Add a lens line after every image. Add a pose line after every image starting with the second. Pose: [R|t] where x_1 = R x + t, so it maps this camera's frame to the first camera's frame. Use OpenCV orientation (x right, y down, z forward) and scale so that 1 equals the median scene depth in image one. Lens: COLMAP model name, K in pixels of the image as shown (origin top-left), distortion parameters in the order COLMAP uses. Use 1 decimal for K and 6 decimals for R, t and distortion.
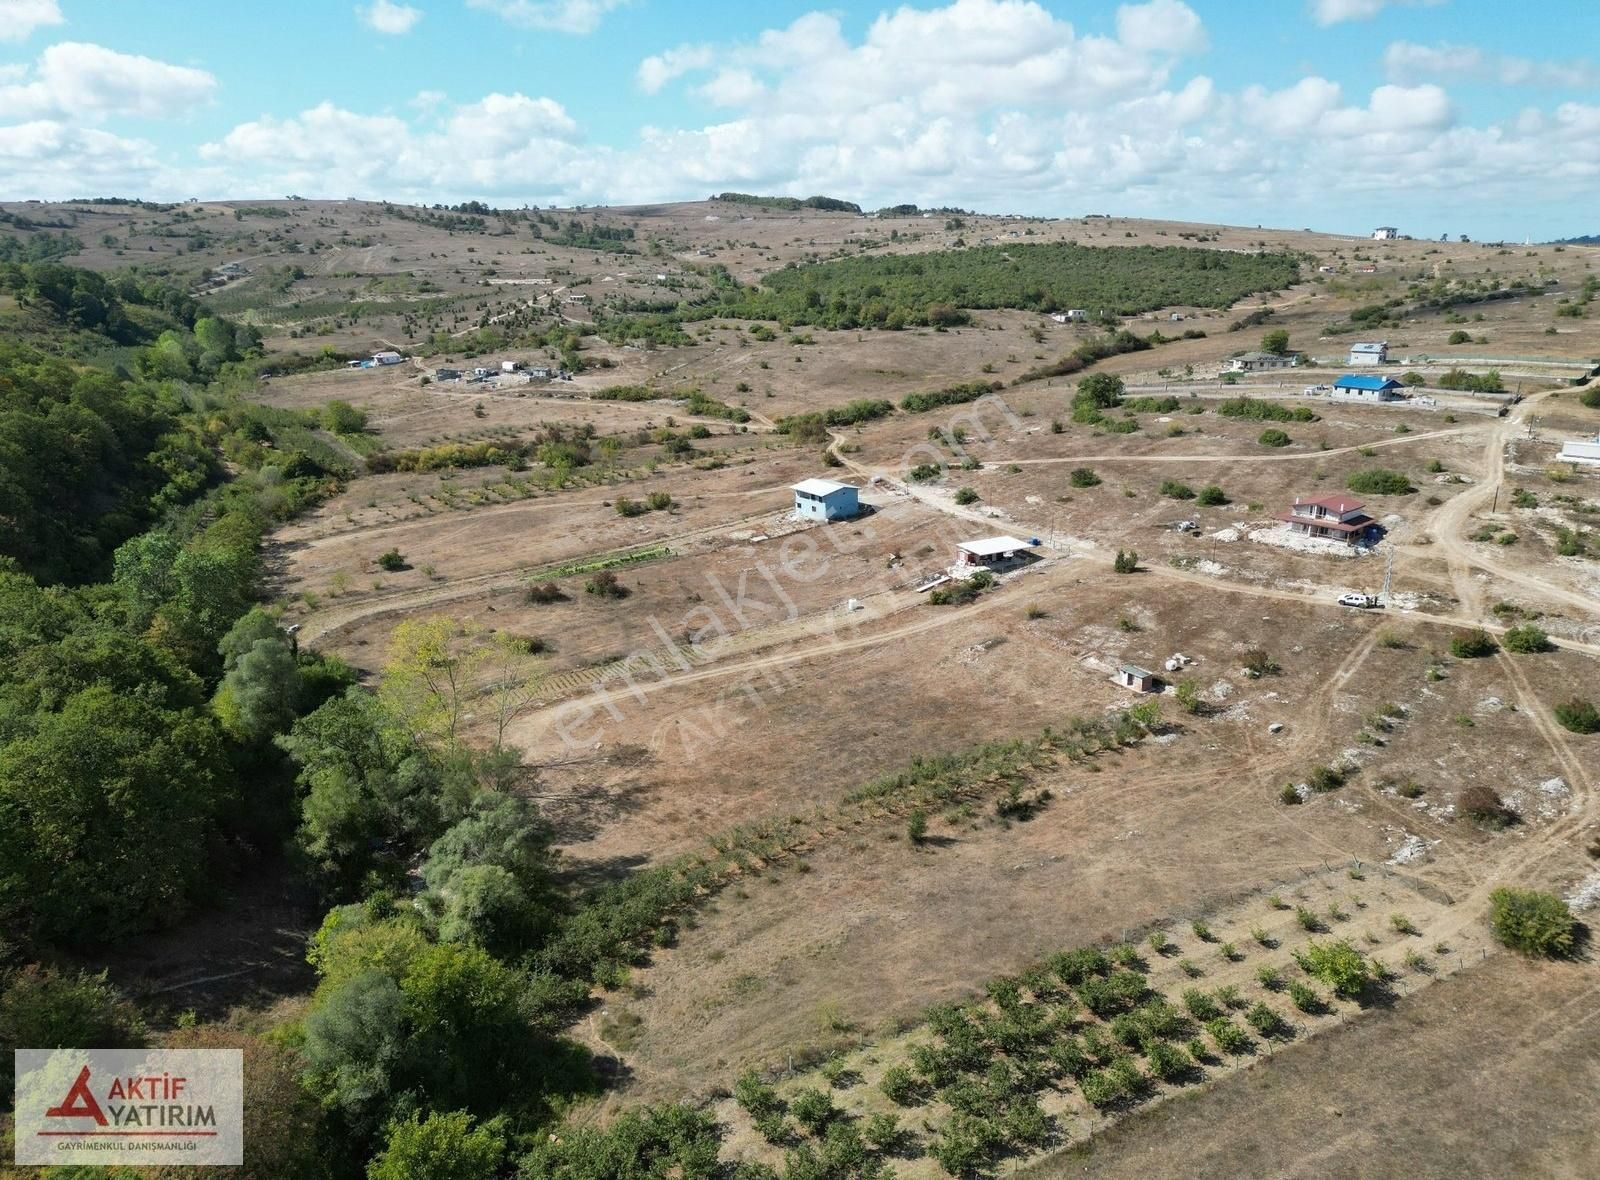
lens RADIAL K [[1123.6, 0, 801.0], [0, 1123.6, 578.3], [0, 0, 1]] dist [0.076543, -0.075388]
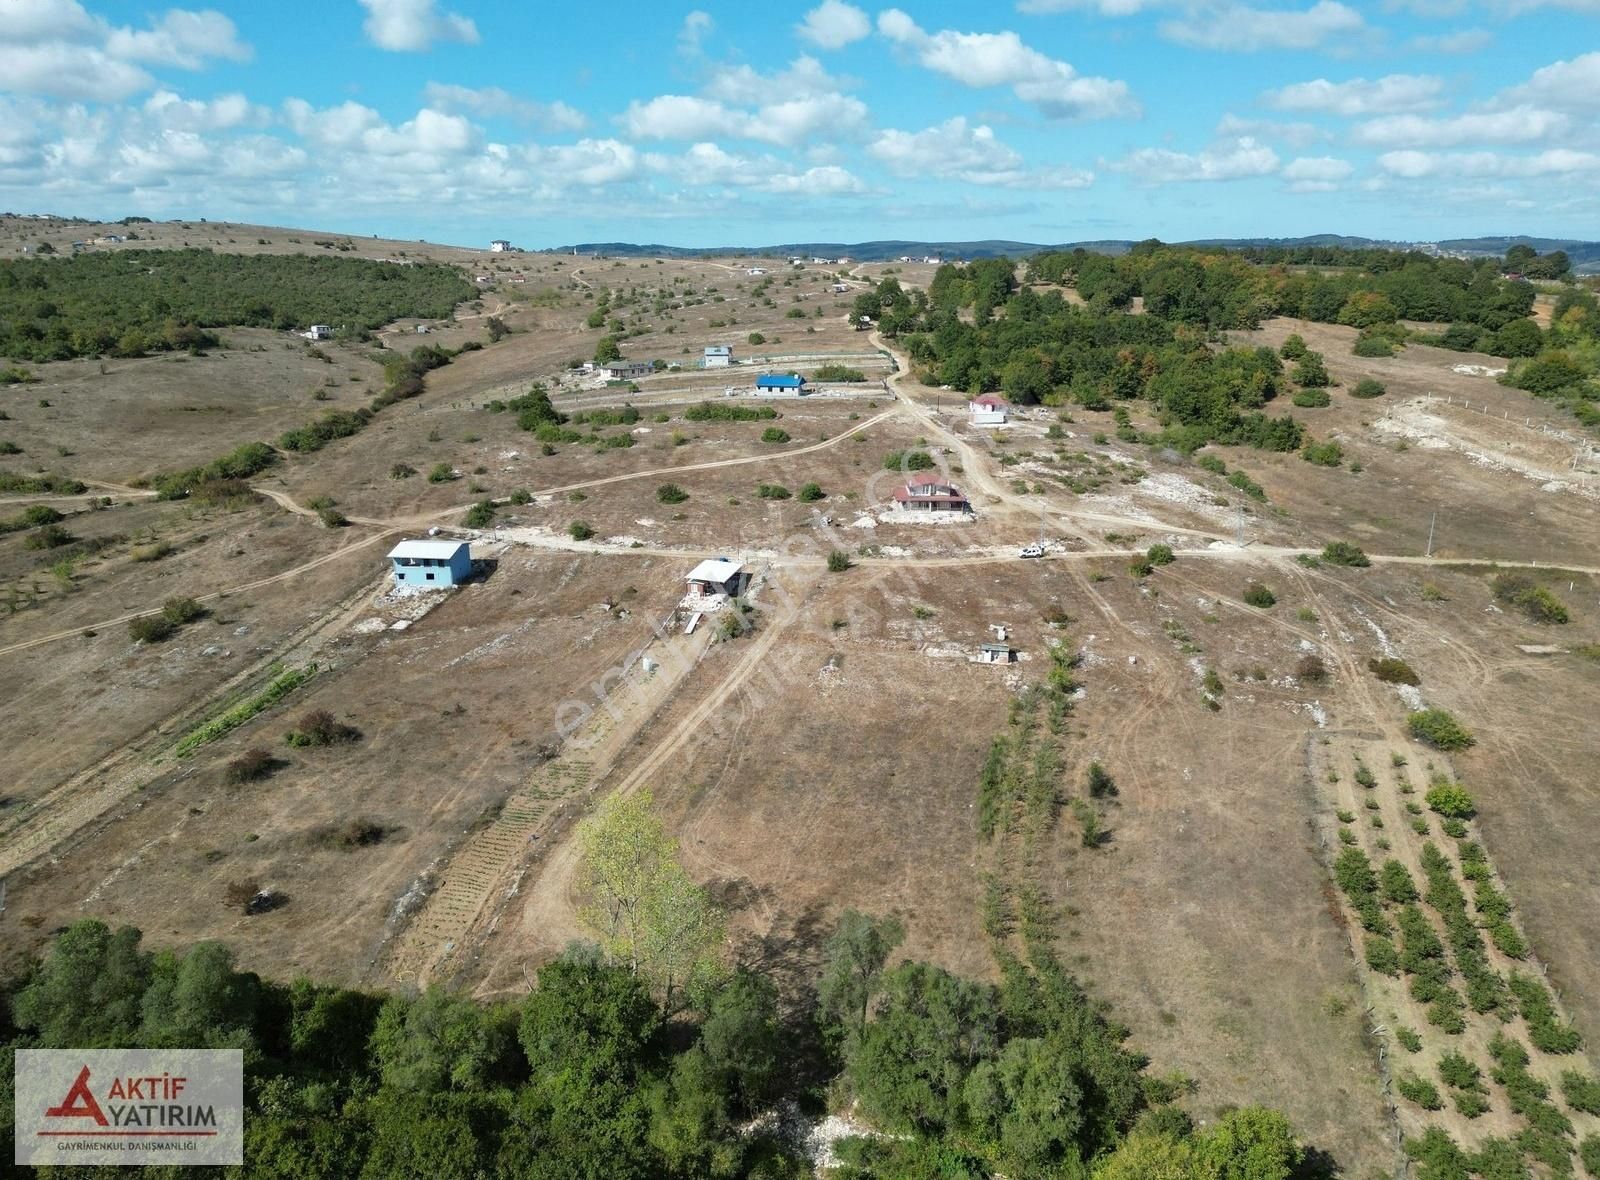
lens RADIAL K [[1123.6, 0, 801.0], [0, 1123.6, 578.3], [0, 0, 1]] dist [0.076543, -0.075388]
pose [[0.690175, -0.197558, 0.696153, -0.332244], [0.202209, 0.976342, 0.076598, -0.060375], [-0.694816, 0.087902, 0.713795, 0.191339]]
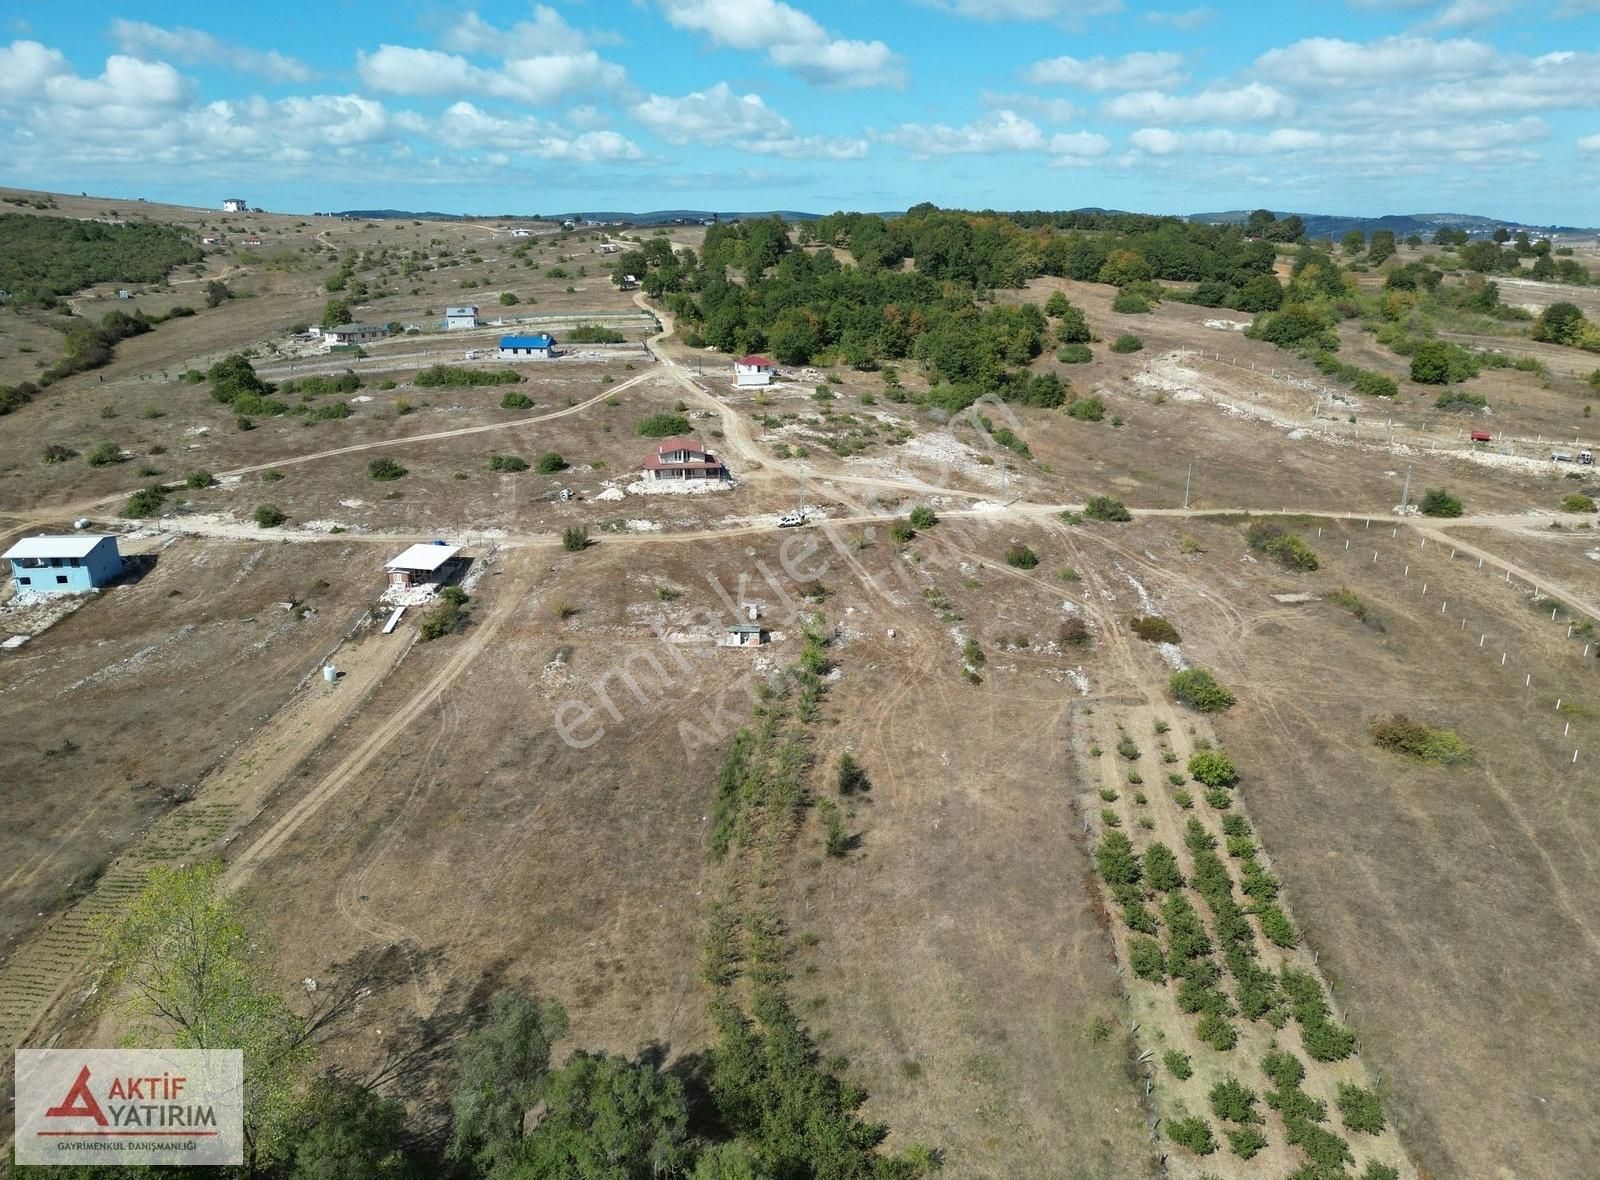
lens RADIAL K [[1123.6, 0, 801.0], [0, 1123.6, 578.3], [0, 0, 1]] dist [0.076543, -0.075388]
pose [[0.553021, -0.245148, 0.796286, -0.253066], [0.231032, 0.963375, 0.136137, -0.046691], [-0.800495, 0.108681, 0.589403, 0.211977]]
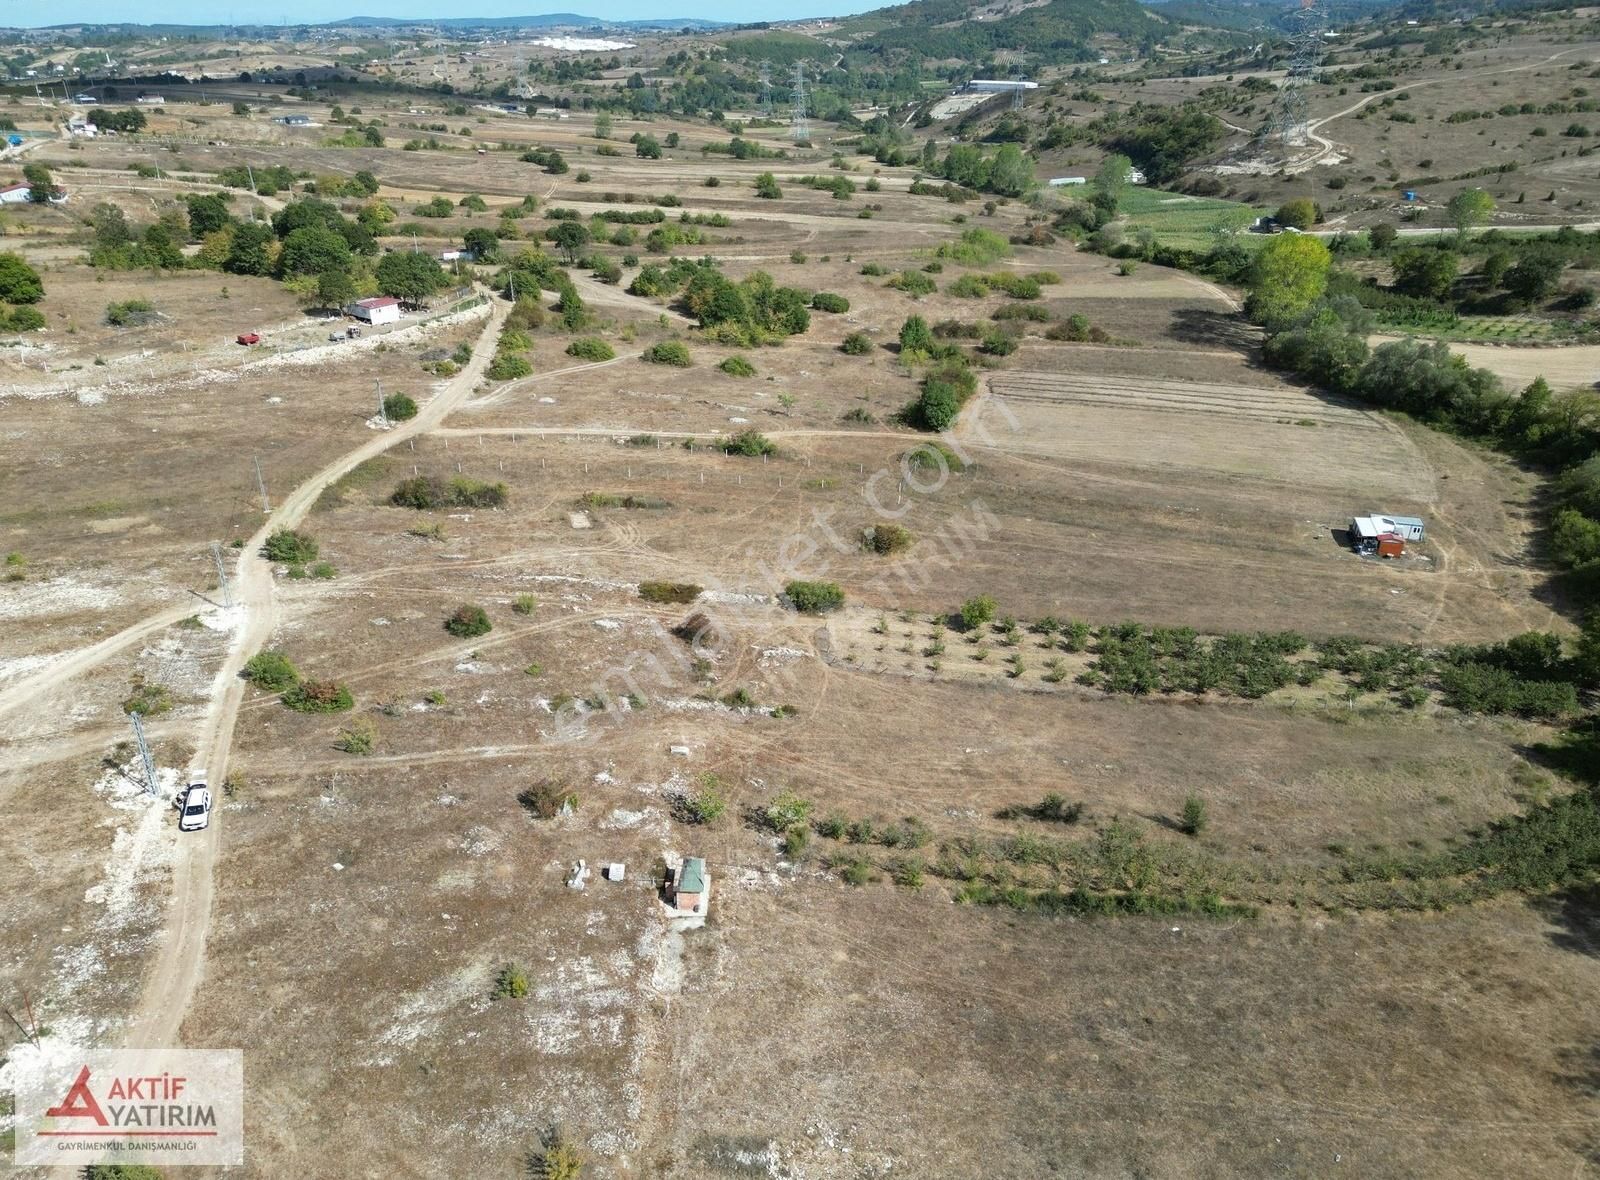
lens RADIAL K [[1136.4, 0, 803.4], [0, 1136.4, 548.5], [0, 0, 1]] dist [0.069501, -0.057529]
pose [[-0.862068, -0.203689, 0.464058, -0.003317], [0.146819, 0.776032, 0.613367, -0.237830], [-0.485060, 0.596896, -0.639087, 0.709182]]
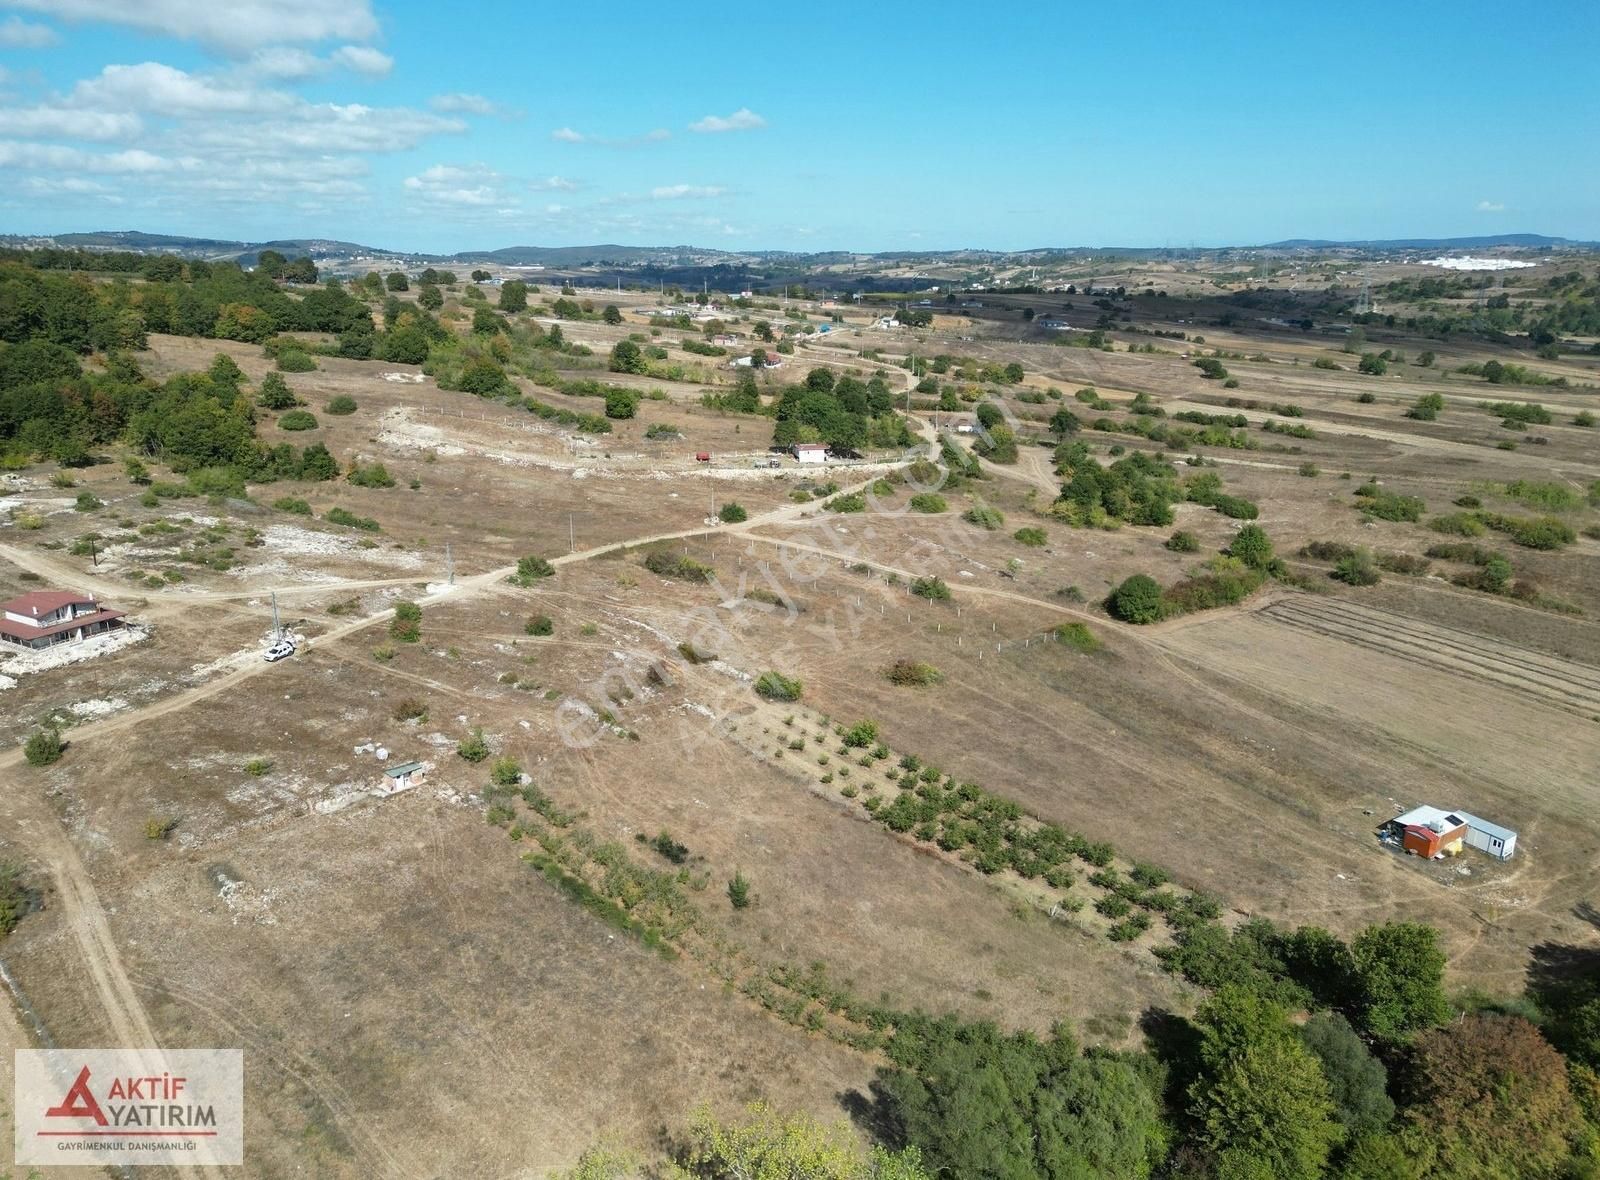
lens RADIAL K [[1123.6, 0, 801.0], [0, 1123.6, 578.3], [0, 0, 1]] dist [0.076543, -0.075388]
pose [[-0.297680, -0.264299, 0.917351, -0.340764], [0.263667, 0.900776, 0.345083, -0.163469], [-0.917533, 0.344599, -0.198456, 0.469275]]
